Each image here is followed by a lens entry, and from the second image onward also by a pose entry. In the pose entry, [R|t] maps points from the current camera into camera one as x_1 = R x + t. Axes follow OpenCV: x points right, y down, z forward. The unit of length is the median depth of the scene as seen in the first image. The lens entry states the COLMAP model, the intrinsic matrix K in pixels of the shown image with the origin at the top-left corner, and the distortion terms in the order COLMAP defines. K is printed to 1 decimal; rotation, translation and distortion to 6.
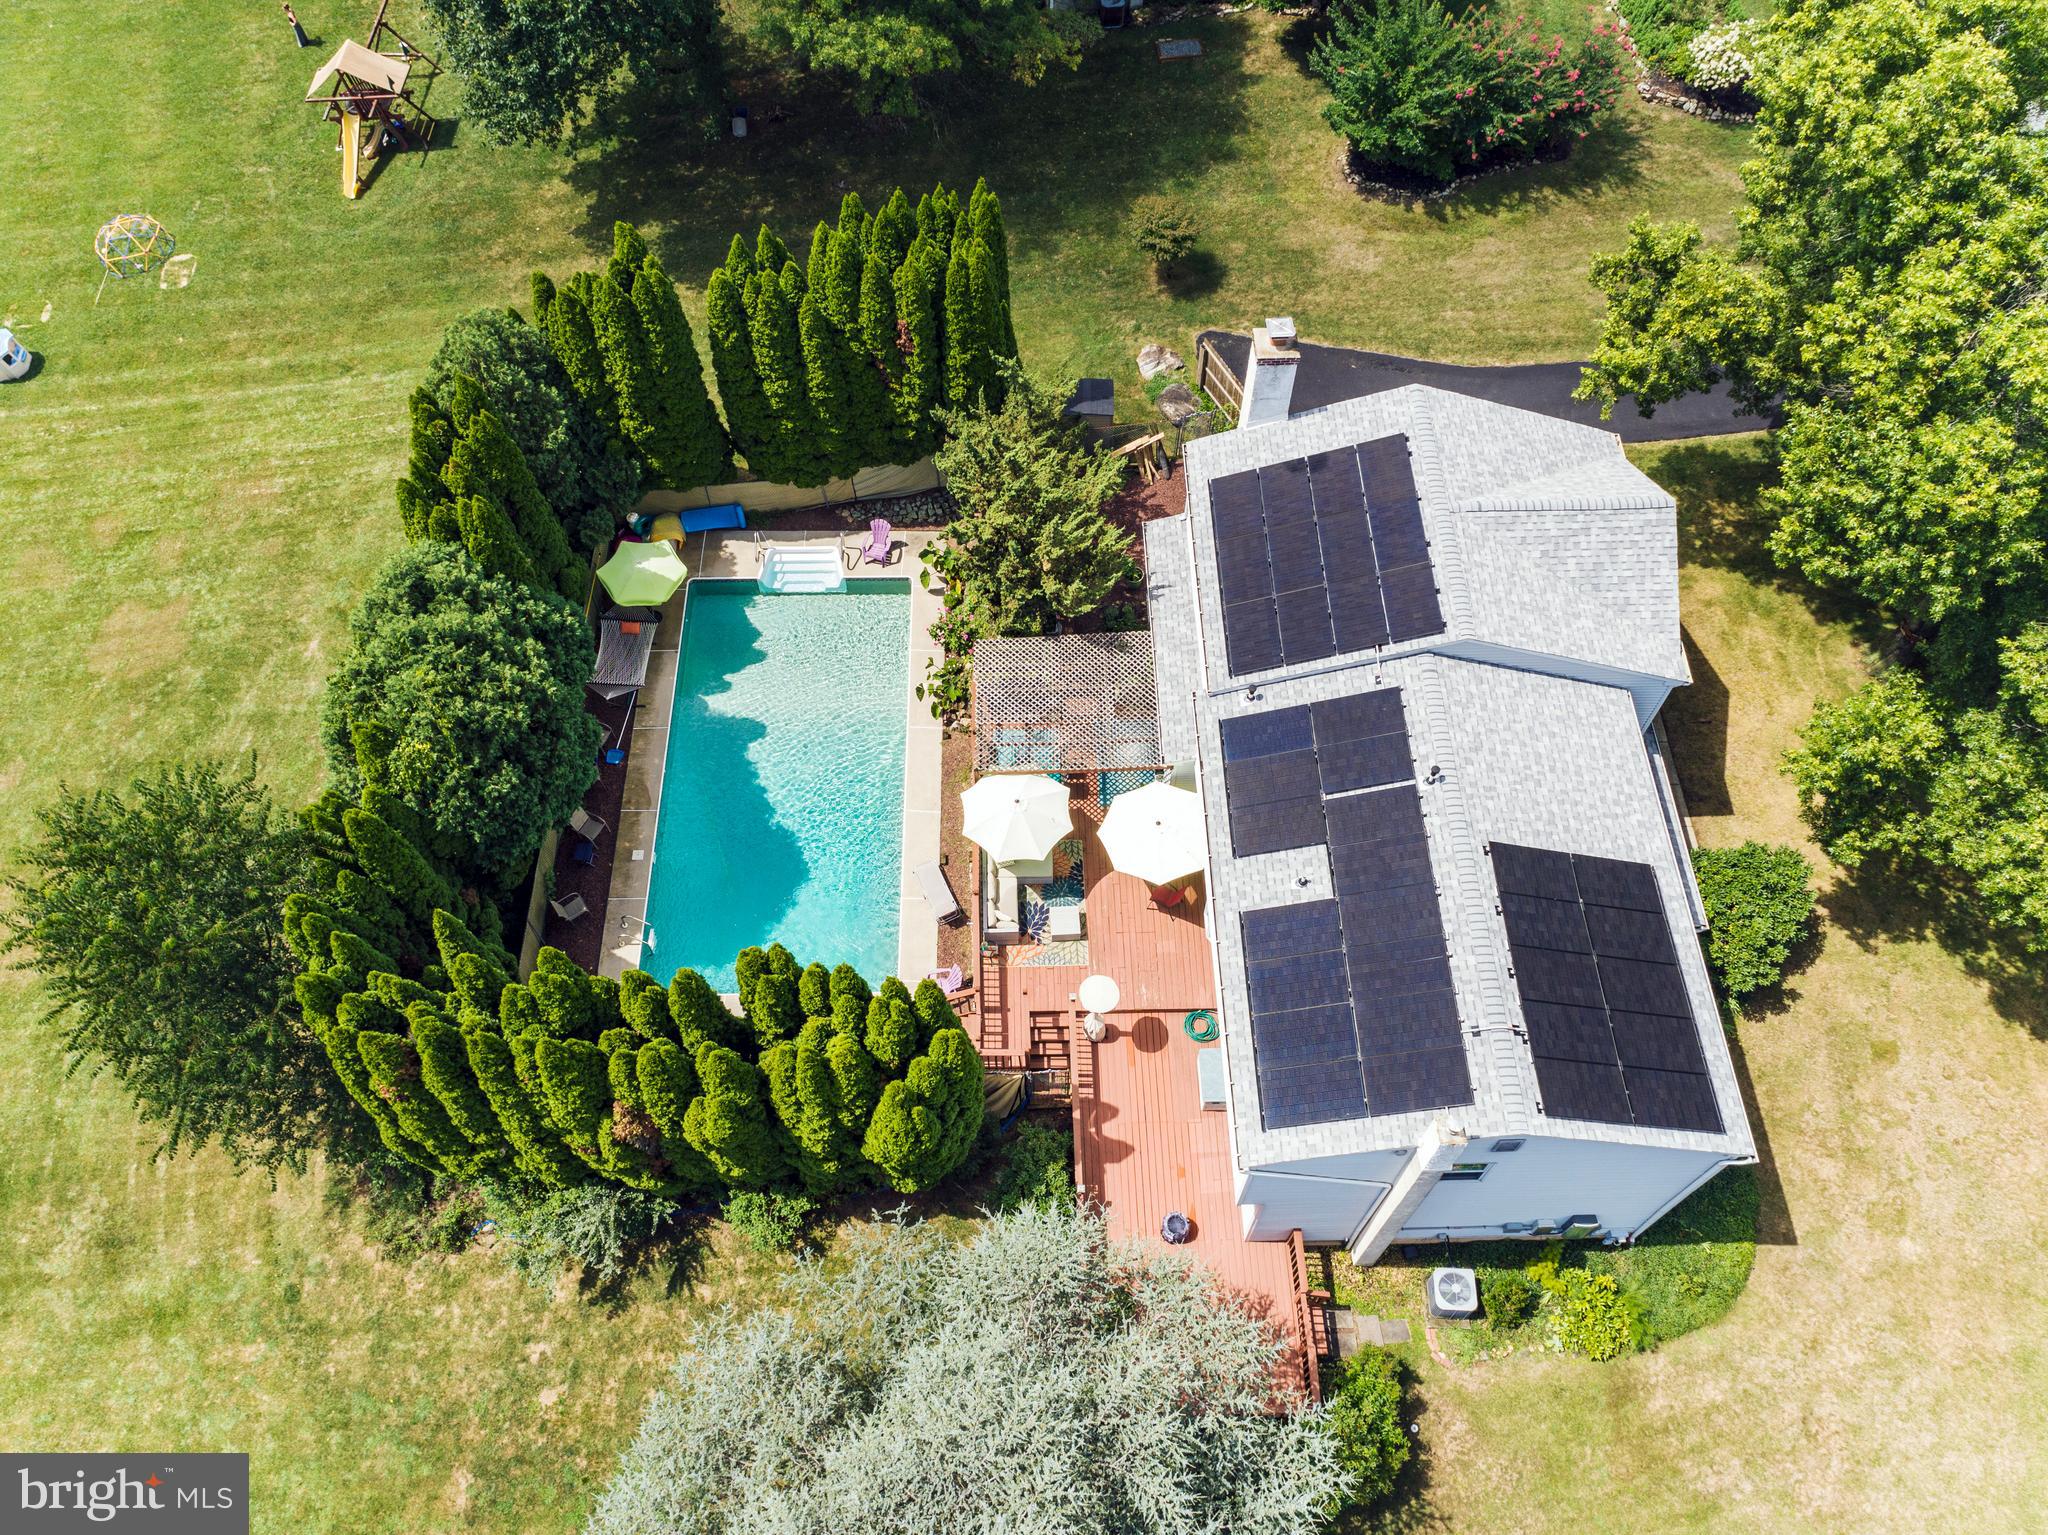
lens RADIAL K [[1533.1, 0, 1017.5], [0, 1533.1, 758.8], [0, 0, 1]] dist [0.012014, 0.013343]
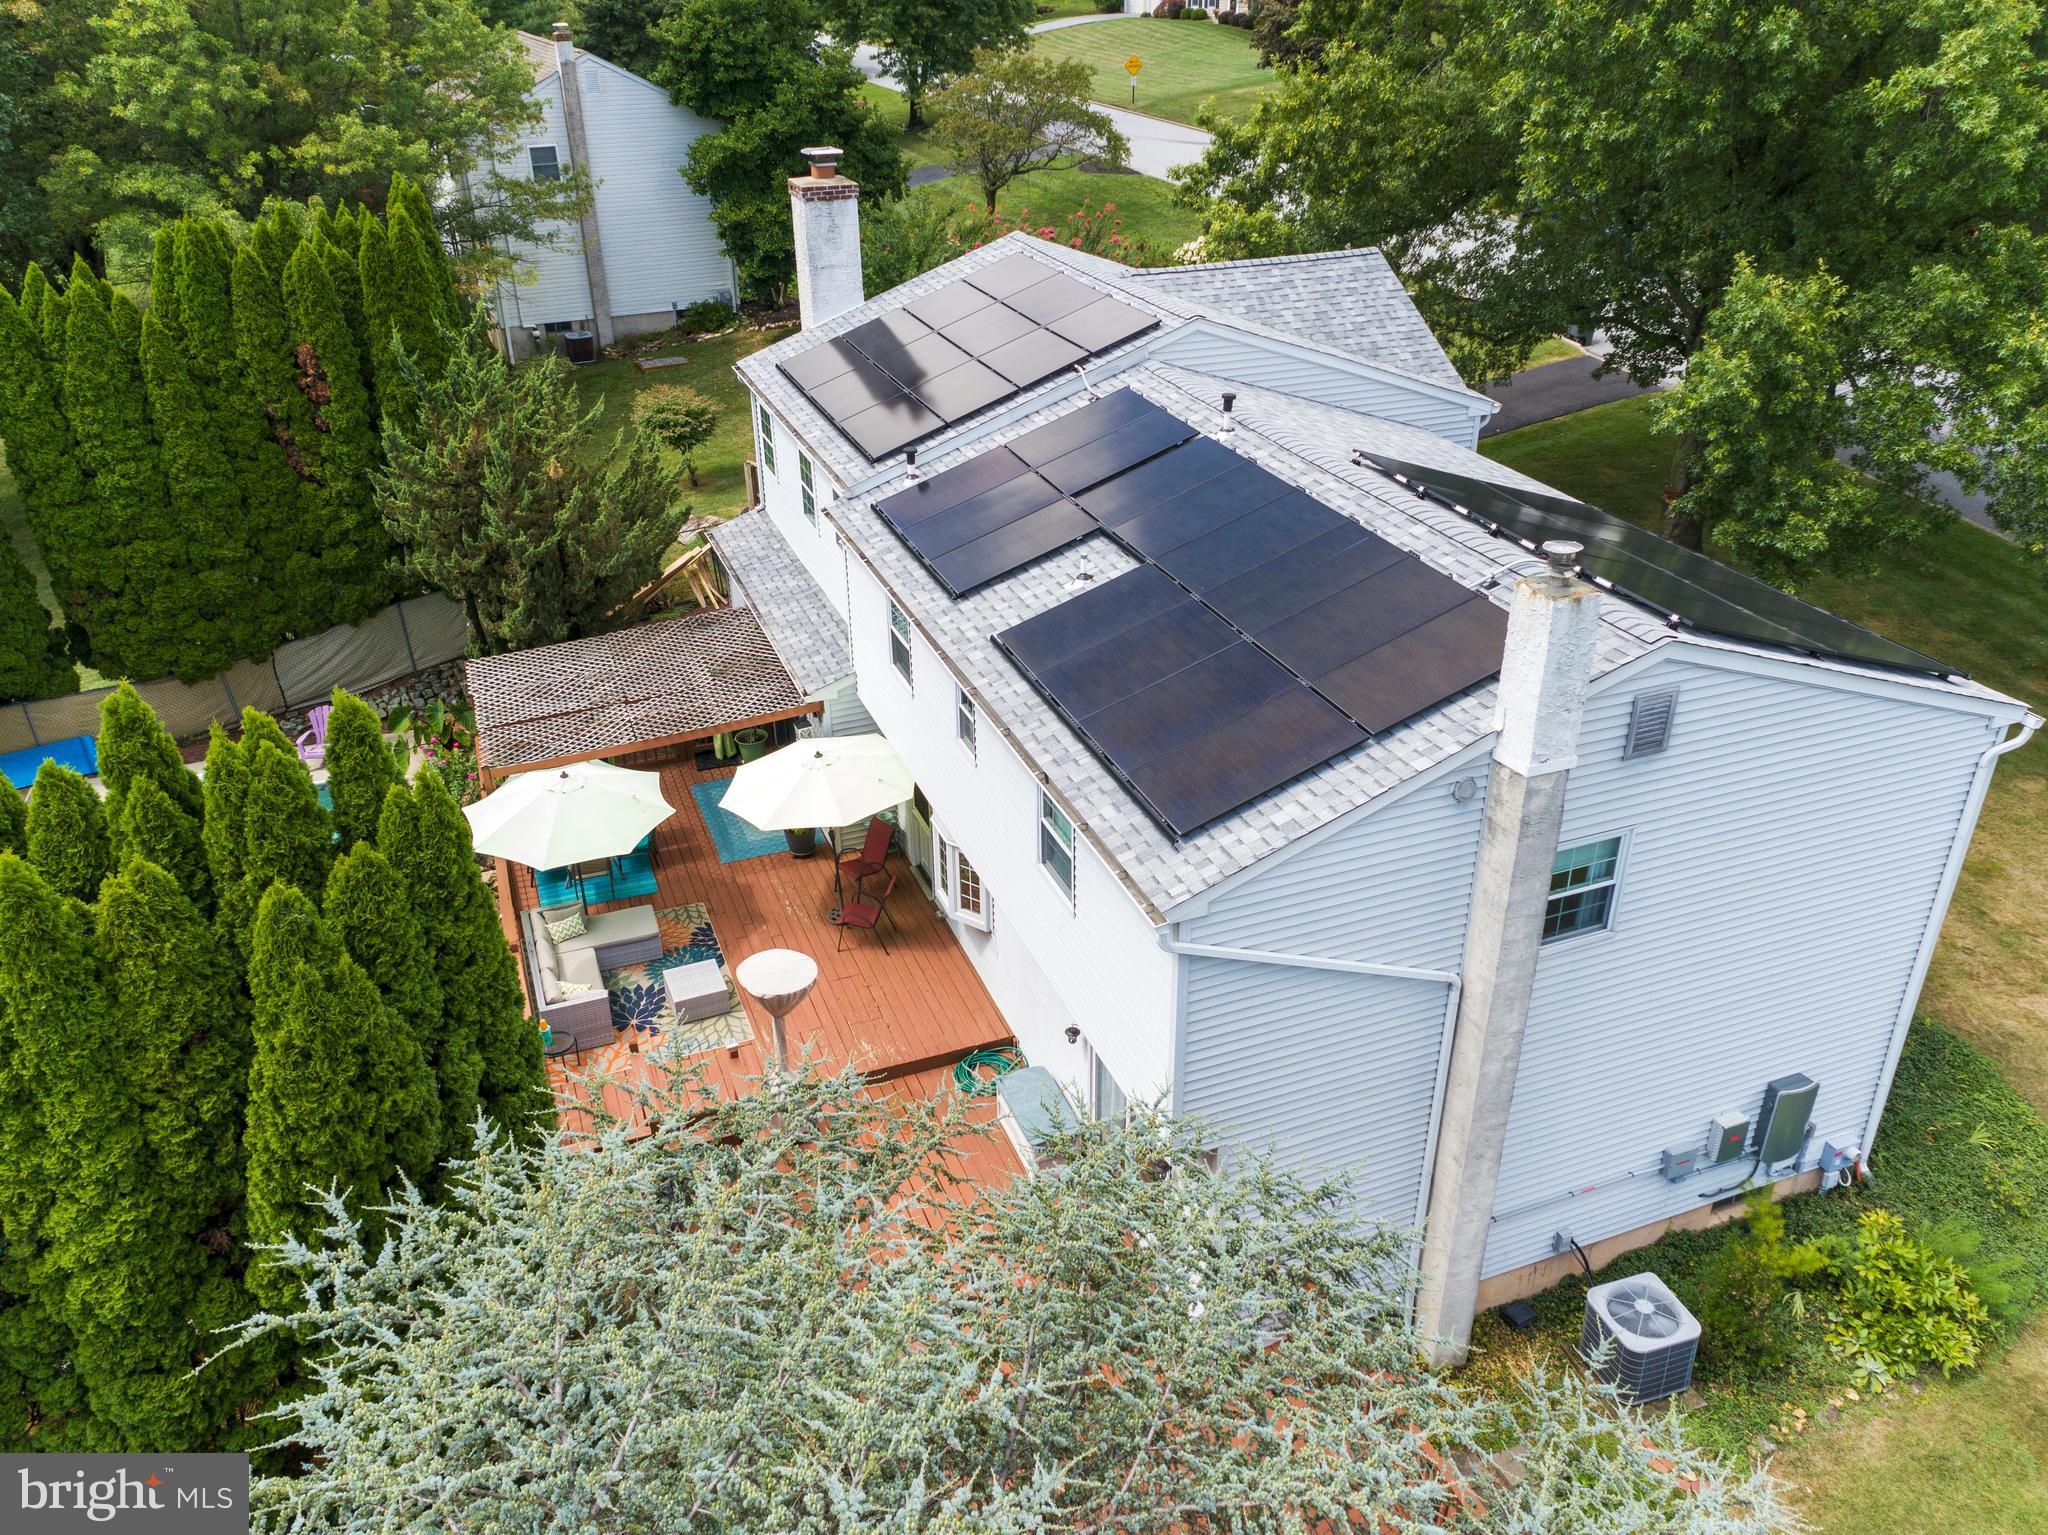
lens RADIAL K [[1533.1, 0, 1027.7], [0, 1533.1, 760.4], [0, 0, 1]] dist [0.012014, 0.013343]
pose [[0.938663, -0.170848, 0.299538, -0.008564], [0.296406, 0.843653, -0.447653, 0.327104], [-0.176226, 0.508980, 0.842546, 0.497250]]
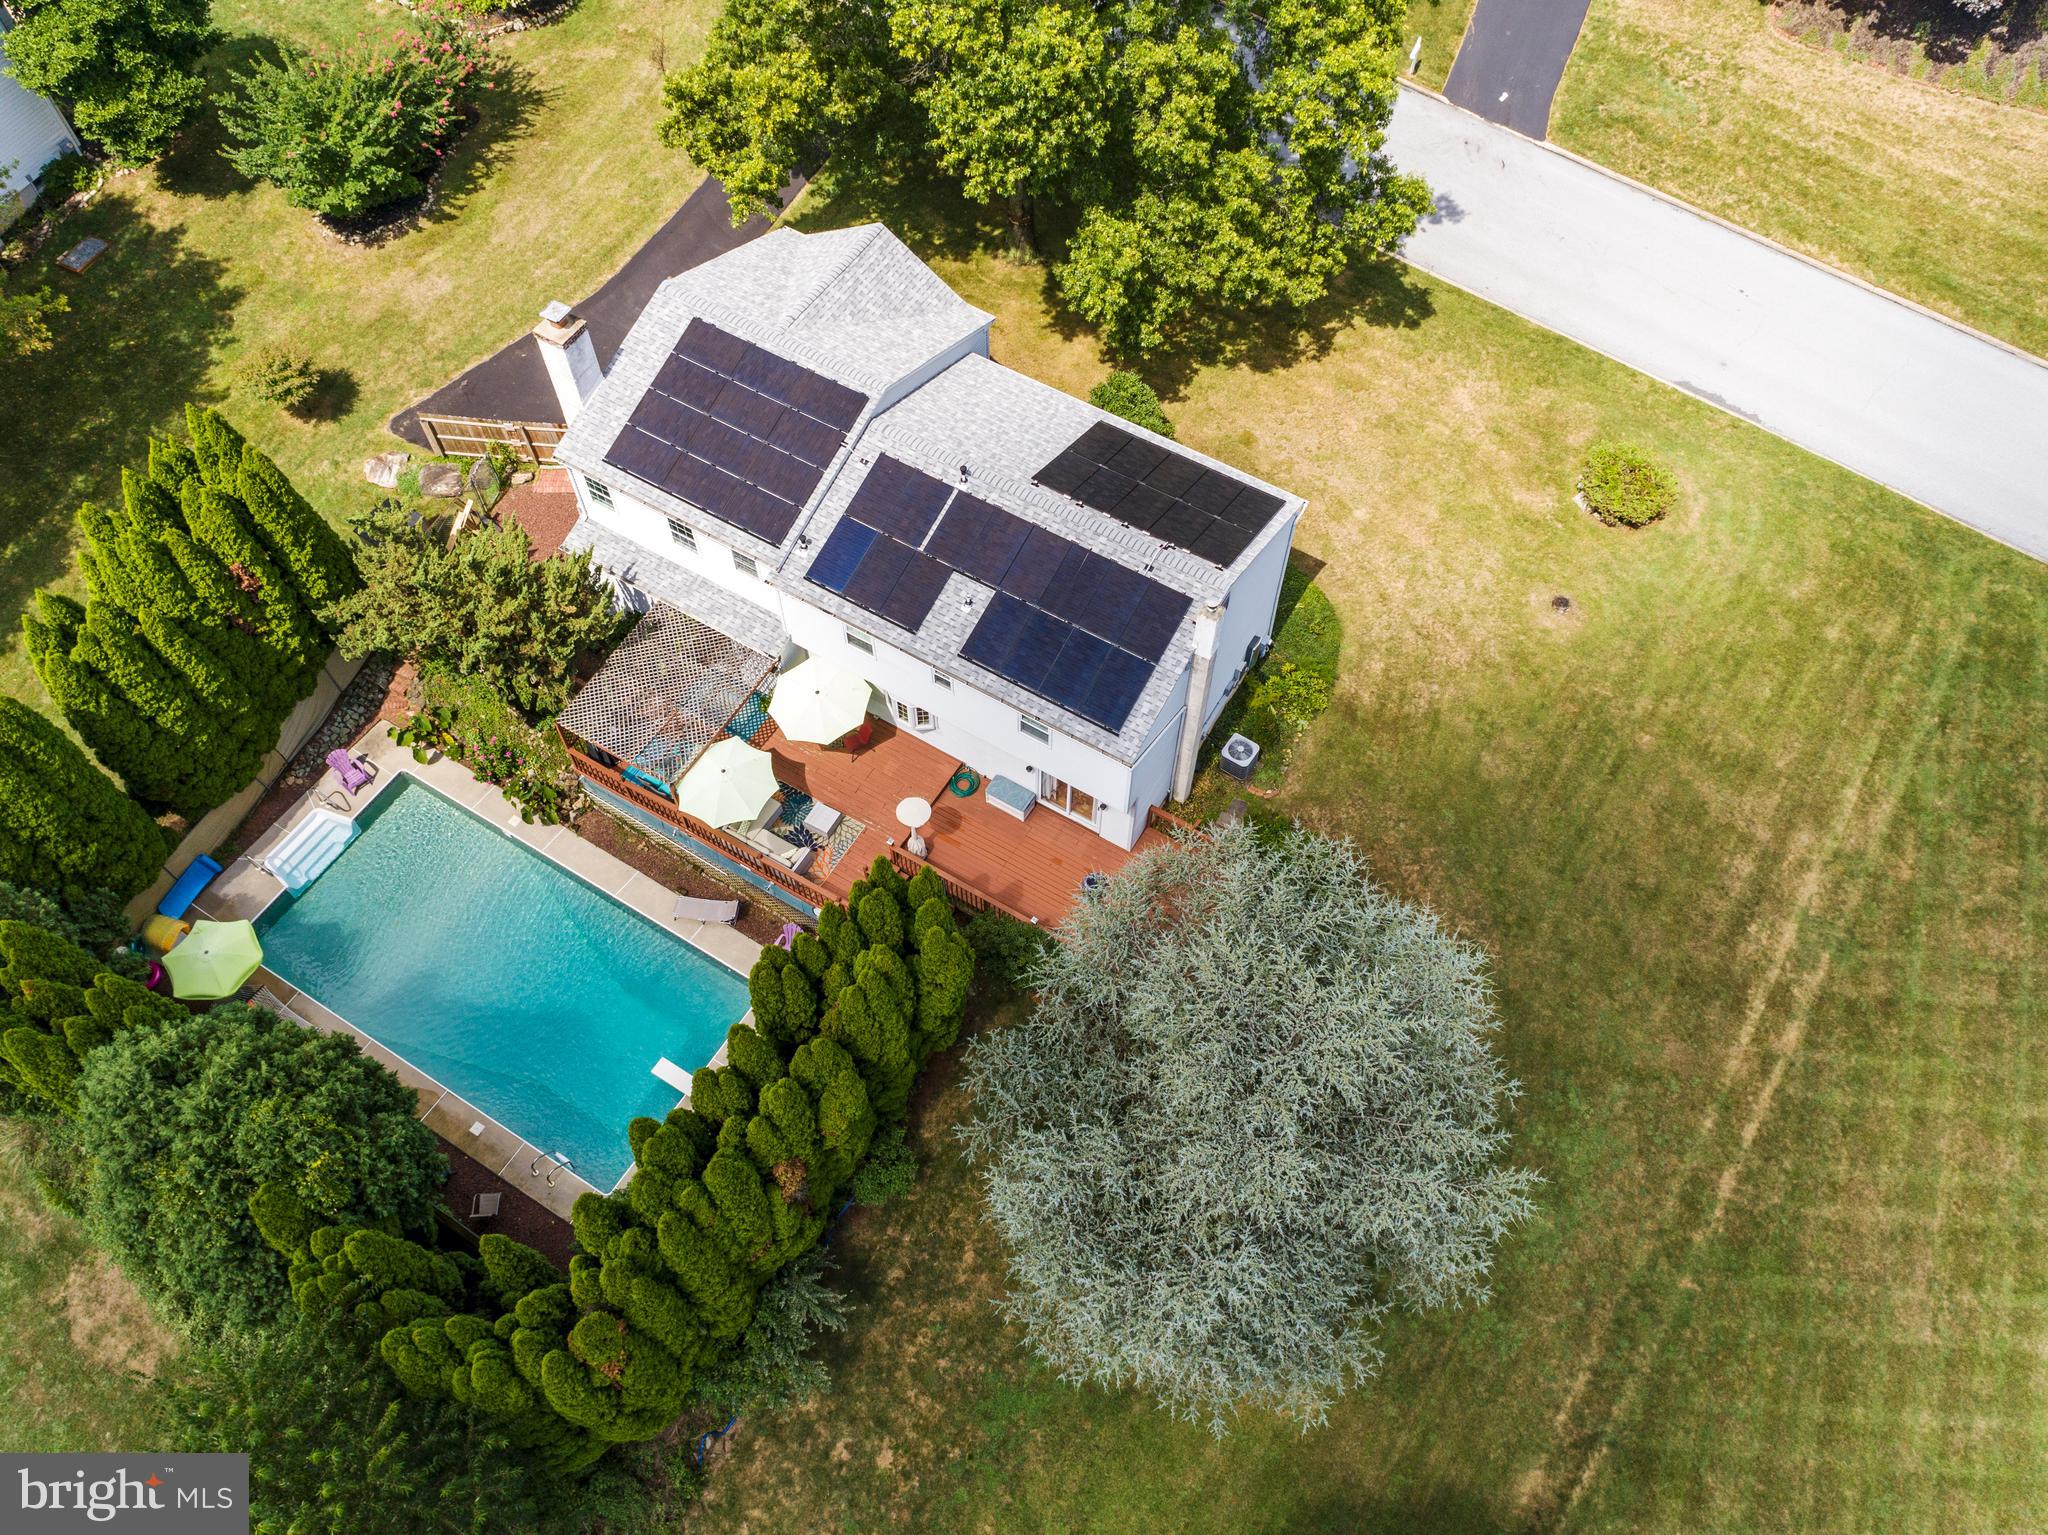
lens RADIAL K [[1533.1, 0, 1020.5], [0, 1533.1, 764.5], [0, 0, 1]] dist [0.012014, 0.013343]
pose [[0.534836, -0.720241, 0.441818, -0.372490], [0.718089, 0.663016, 0.211562, -0.055615], [-0.445308, 0.204113, 0.871802, -0.055365]]
